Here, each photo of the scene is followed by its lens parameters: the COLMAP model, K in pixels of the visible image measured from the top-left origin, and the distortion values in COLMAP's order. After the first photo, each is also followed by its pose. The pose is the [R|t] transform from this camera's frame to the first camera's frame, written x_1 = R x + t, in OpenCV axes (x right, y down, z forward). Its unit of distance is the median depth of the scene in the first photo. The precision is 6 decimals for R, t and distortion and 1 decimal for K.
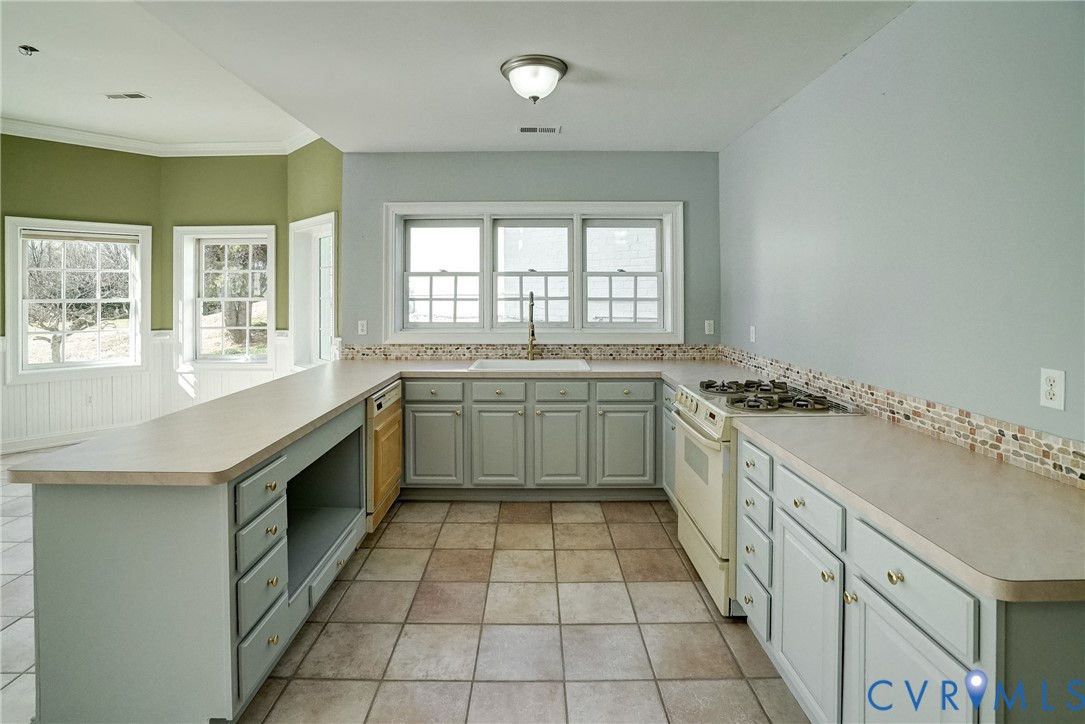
lens RADIAL K [[533.4, 0, 534.8], [0, 533.4, 283.5], [0, 0, 1]] dist [-0.045253, 0.015070]
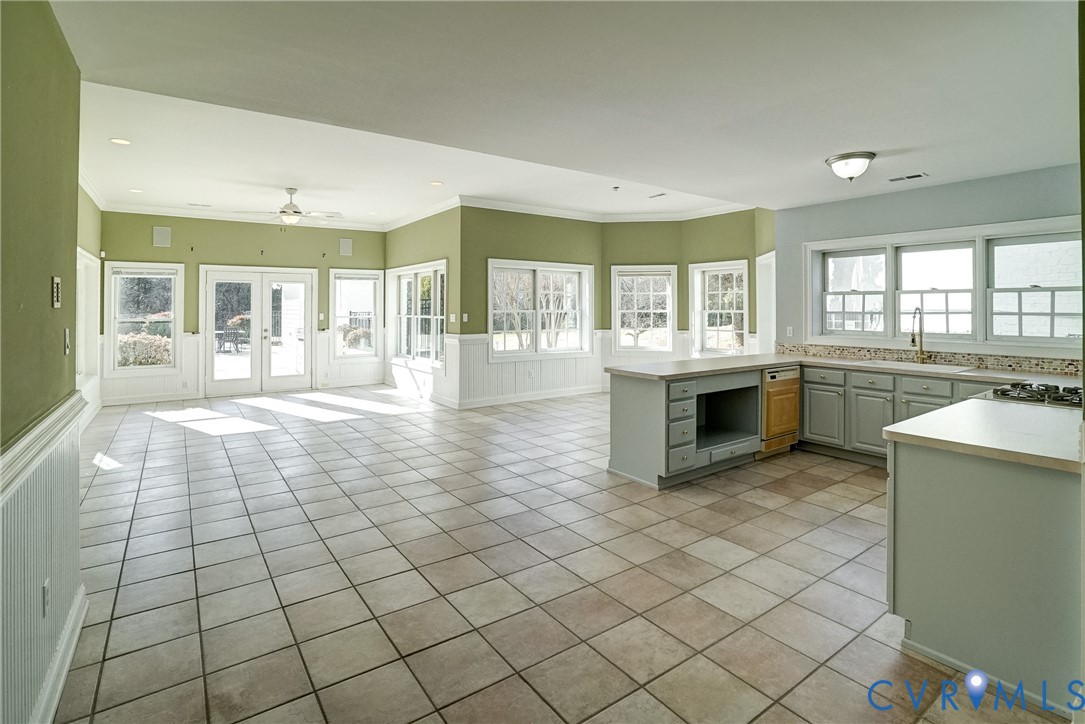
lens RADIAL K [[515.6, 0, 533.5], [0, 515.6, 354.5], [0, 0, 1]] dist [-0.050329, 0.028552]
pose [[0.573659, 0.077161, -0.815452, 0.407730], [0.011768, 0.994674, 0.102397, -0.004085], [0.819010, -0.068337, 0.569695, -0.355078]]
